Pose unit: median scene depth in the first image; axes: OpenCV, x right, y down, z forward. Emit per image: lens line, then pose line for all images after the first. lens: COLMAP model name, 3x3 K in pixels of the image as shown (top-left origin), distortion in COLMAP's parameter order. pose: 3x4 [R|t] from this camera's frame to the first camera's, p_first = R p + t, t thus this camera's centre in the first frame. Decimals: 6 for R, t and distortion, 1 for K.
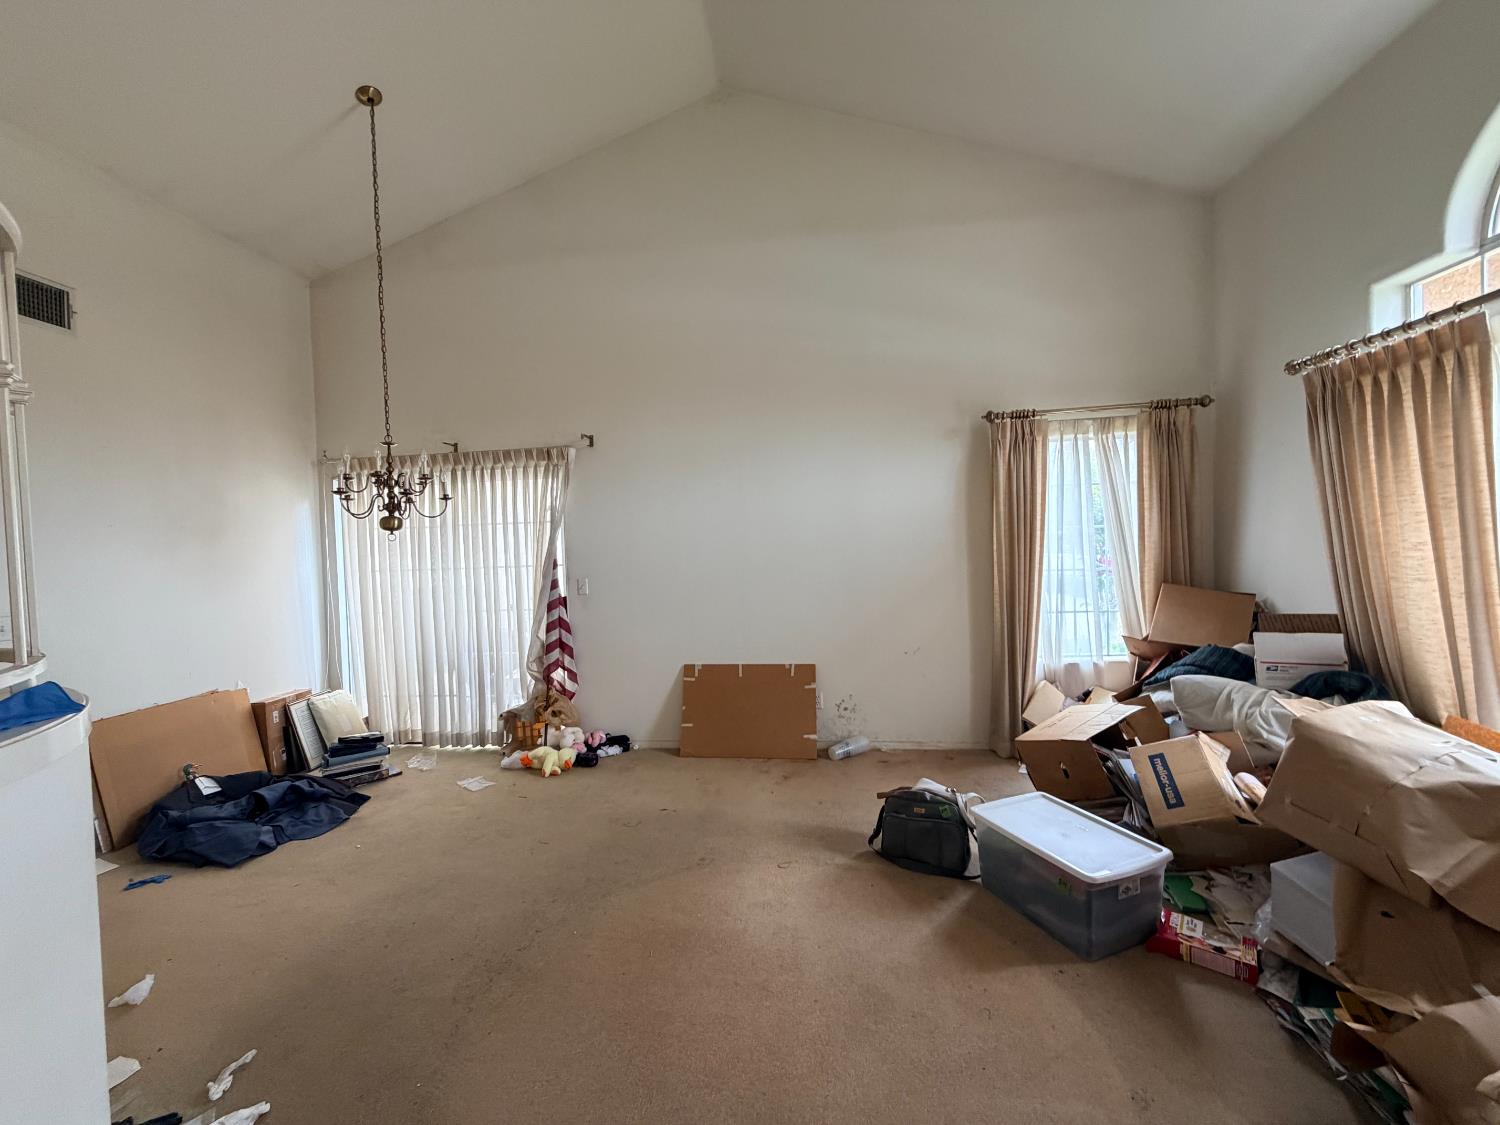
lens RADIAL K [[596.0, 0, 749.1], [0, 596.0, 564.6], [0, 0, 1]] dist [0.007918, 0.000016]
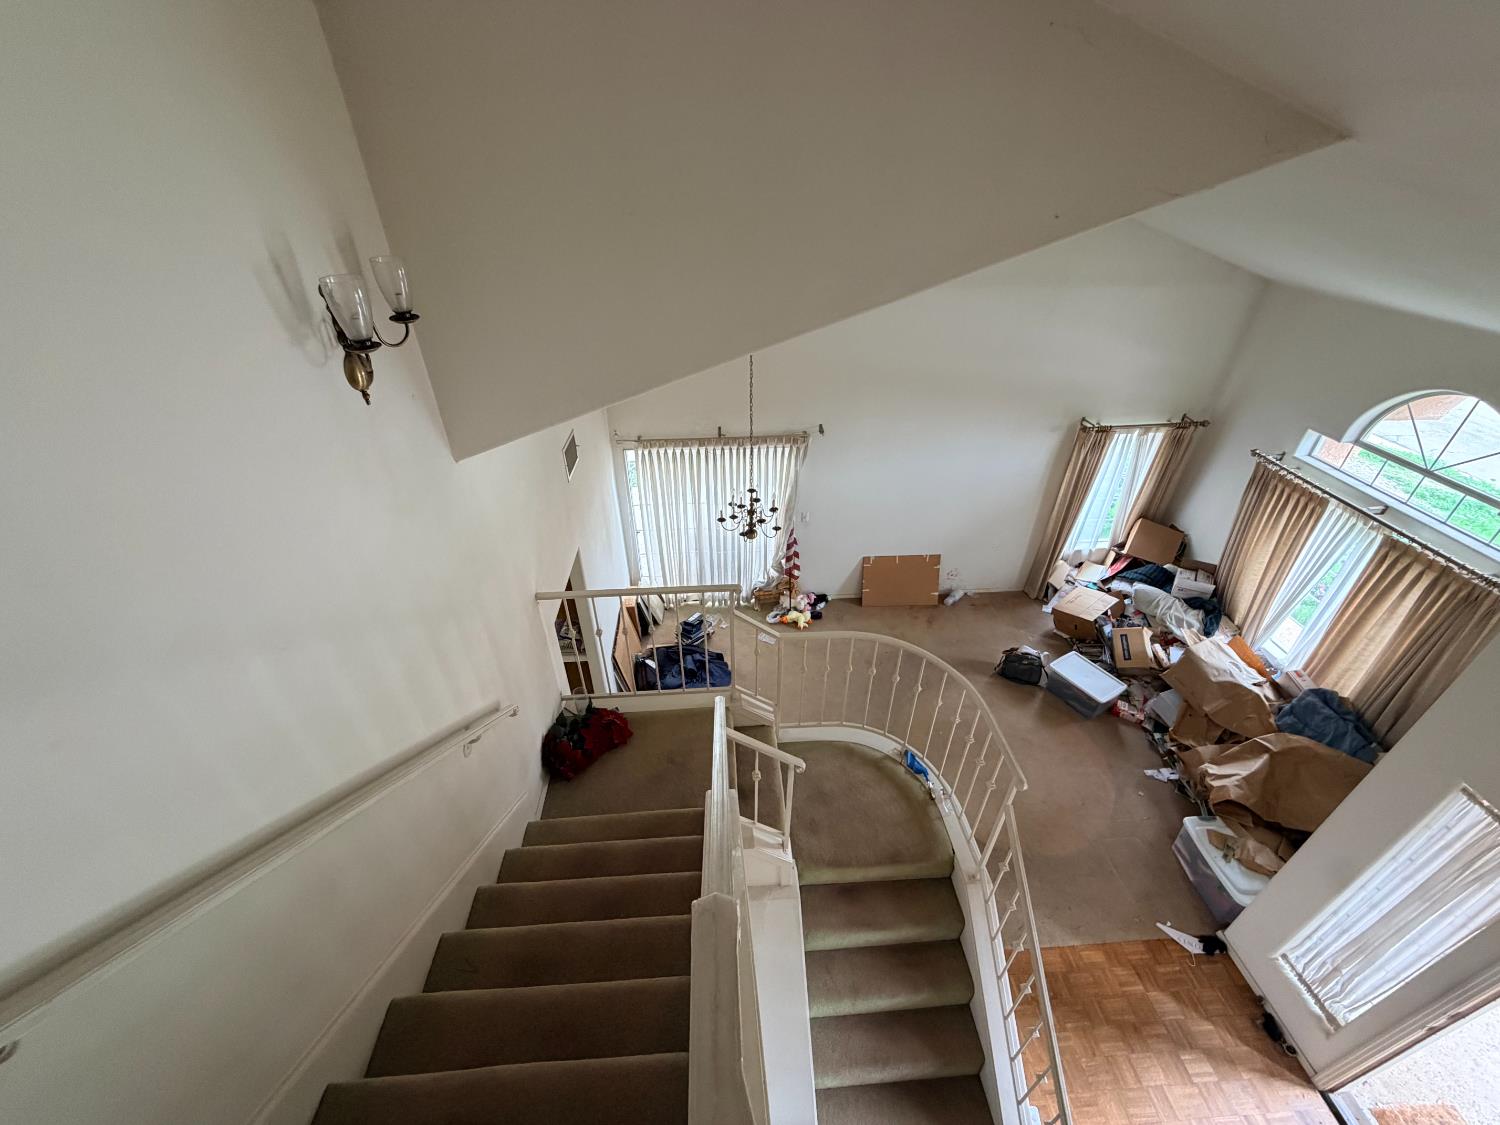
lens RADIAL K [[596.0, 0, 751.1], [0, 596.0, 559.9], [0, 0, 1]] dist [0.007918, 0.000016]
pose [[0.985034, -0.069850, 0.157572, -0.981161], [-0.025341, 0.845578, 0.533250, -1.013532], [-0.170487, -0.529263, 0.831153, -0.477344]]
